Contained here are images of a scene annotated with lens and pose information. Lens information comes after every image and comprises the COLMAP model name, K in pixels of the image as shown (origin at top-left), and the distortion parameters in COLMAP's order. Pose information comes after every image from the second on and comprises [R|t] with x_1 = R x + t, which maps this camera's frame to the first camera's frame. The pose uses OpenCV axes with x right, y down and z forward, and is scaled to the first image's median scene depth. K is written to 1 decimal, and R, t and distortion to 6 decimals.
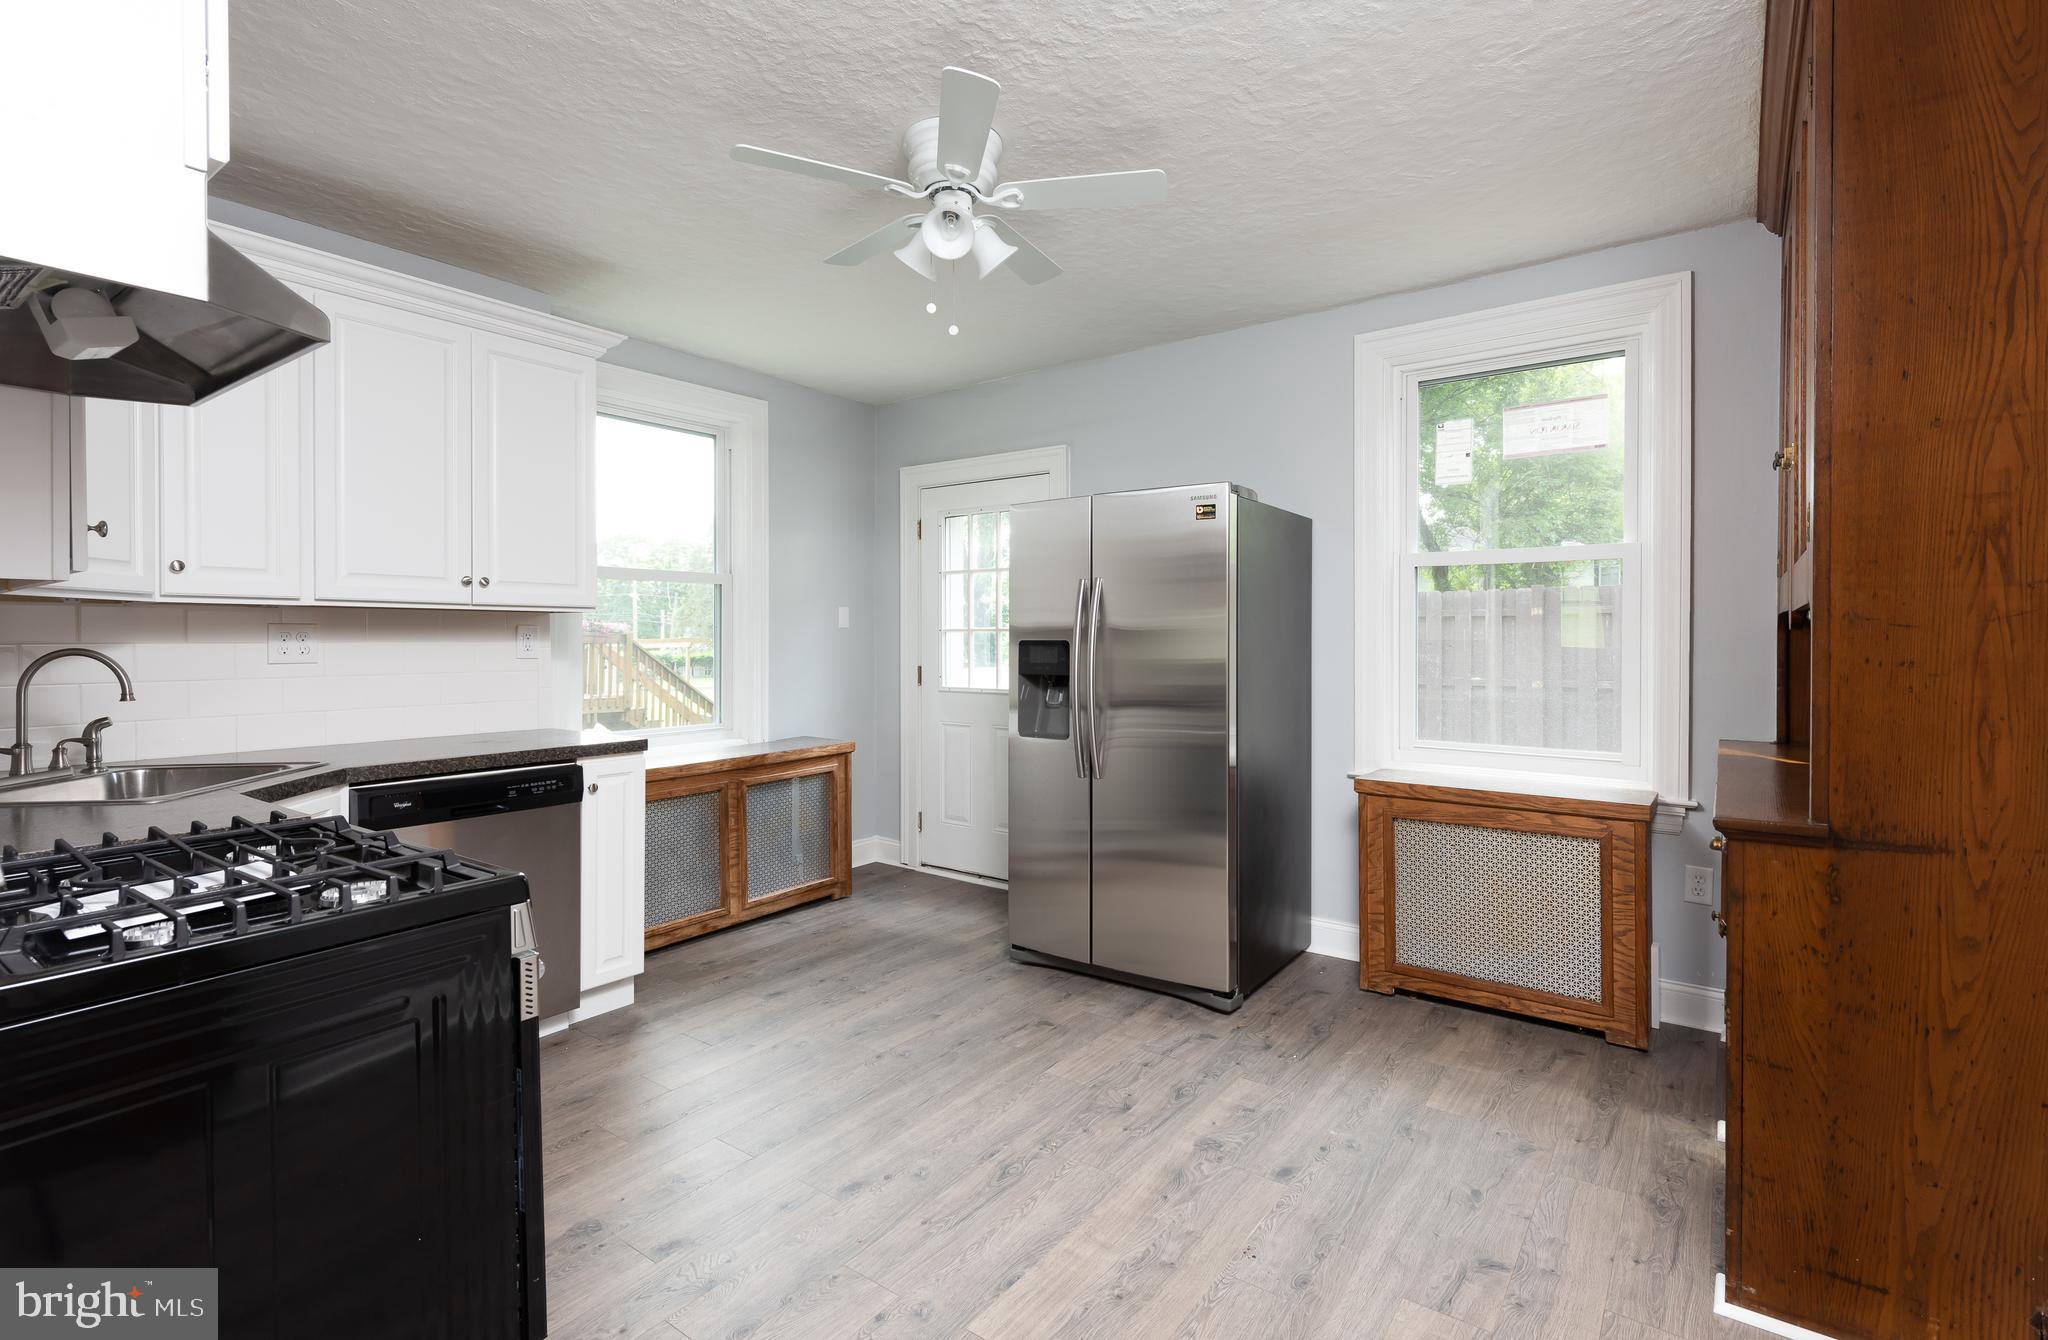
lens RADIAL K [[953.9, 0, 1035.0], [0, 953.9, 642.5], [0, 0, 1]] dist [0.021579, -0.000063]
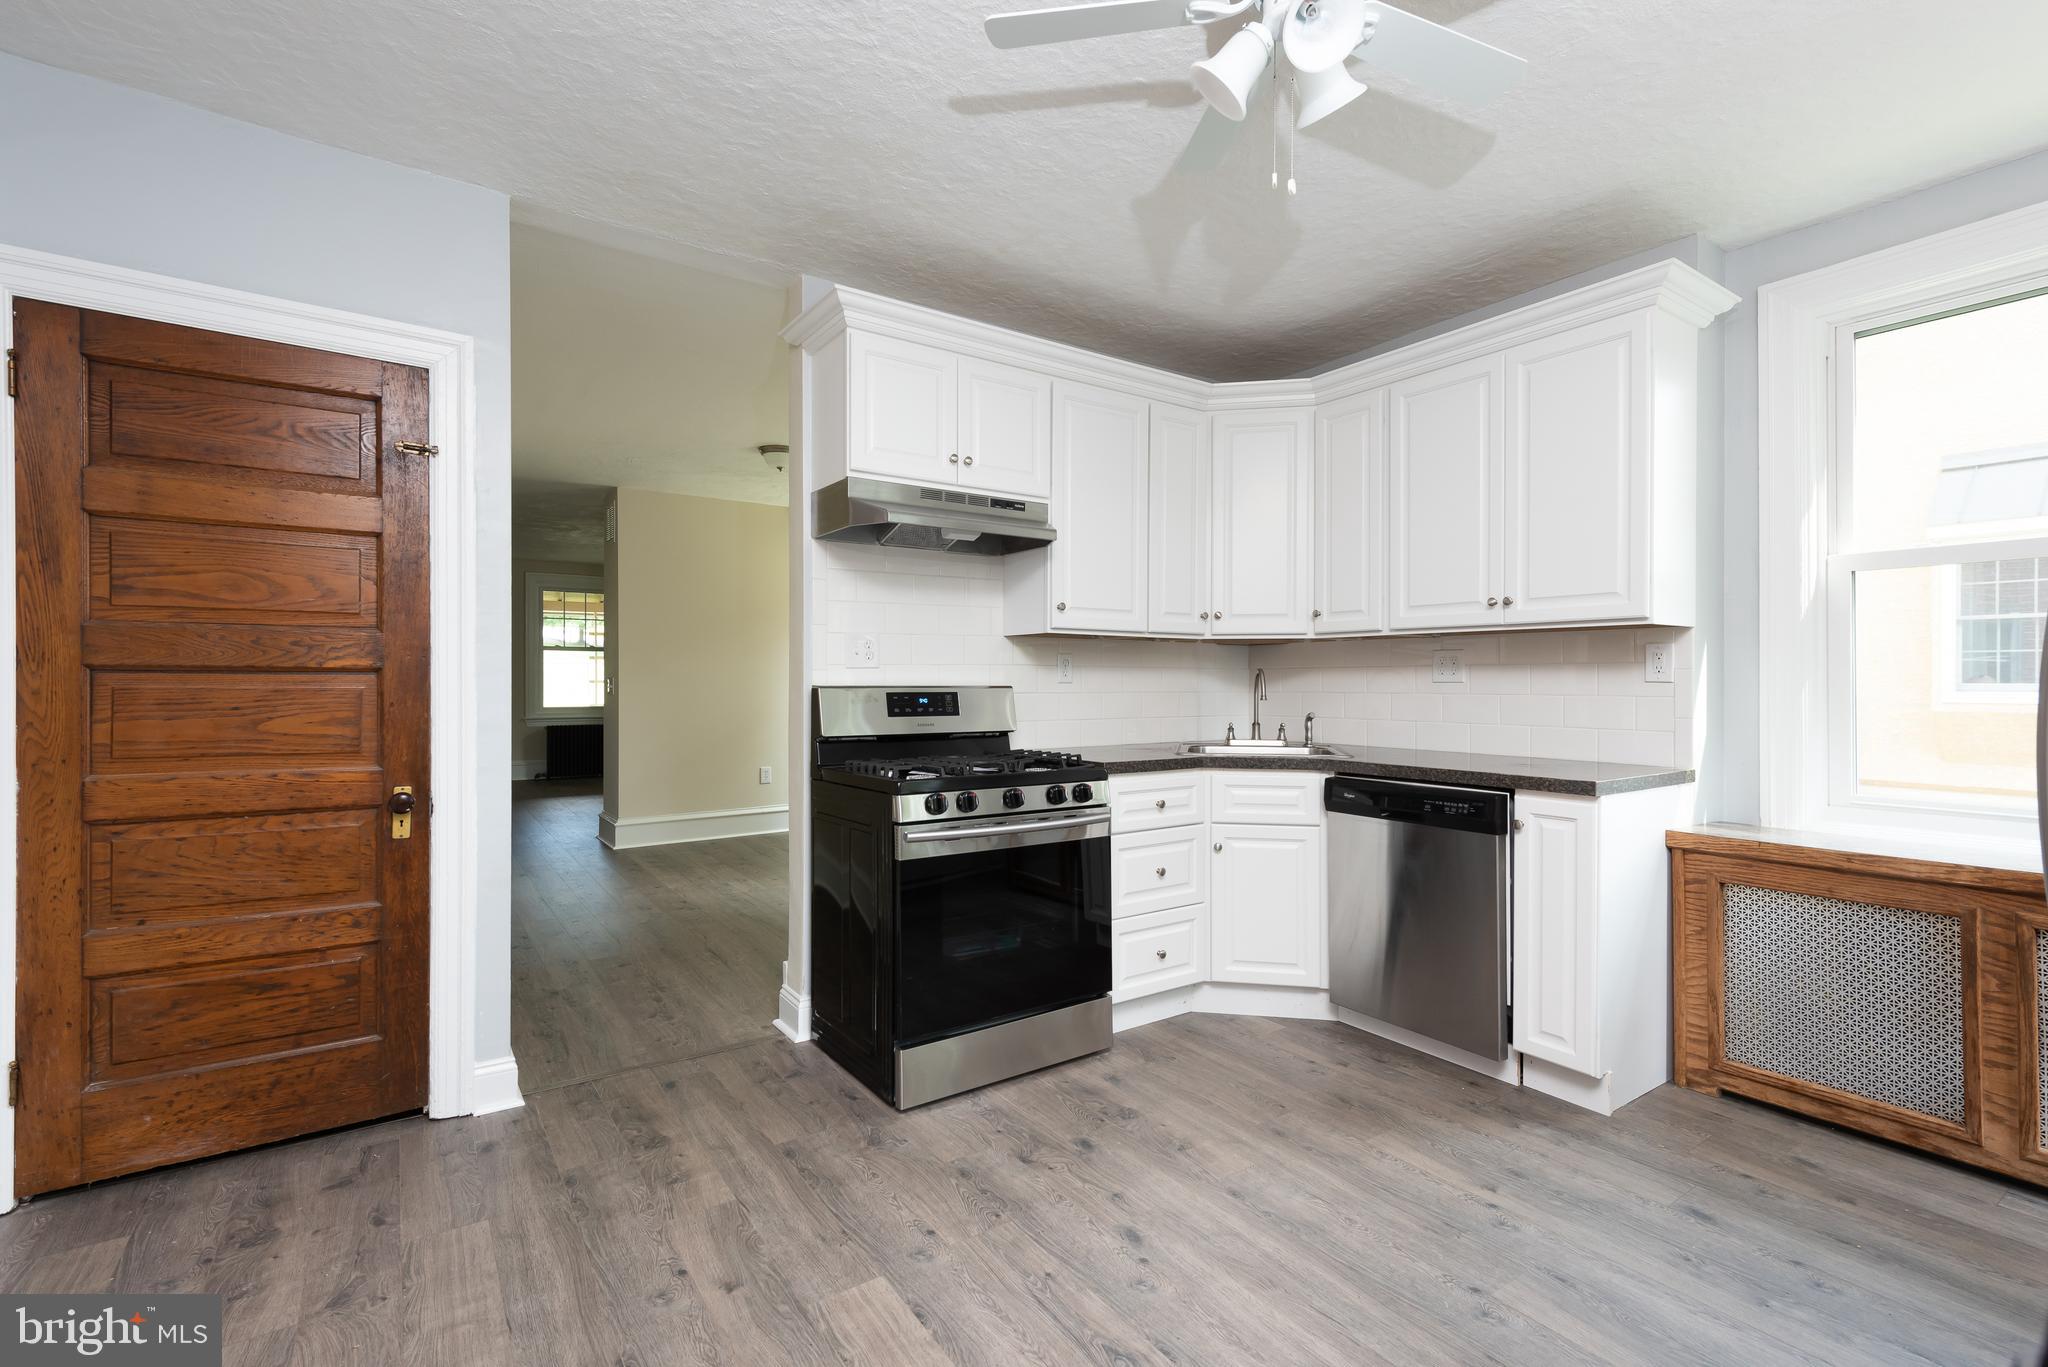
lens RADIAL K [[909.3, 0, 1024.0], [0, 909.3, 683.5], [0, 0, 1]] dist [0.020652, -0.008004]
pose [[-0.336194, 0.001396, -0.941792, 0.430371], [-0.006881, 0.999969, 0.003939, 0.019188], [0.941768, 0.007805, -0.336174, 0.758041]]
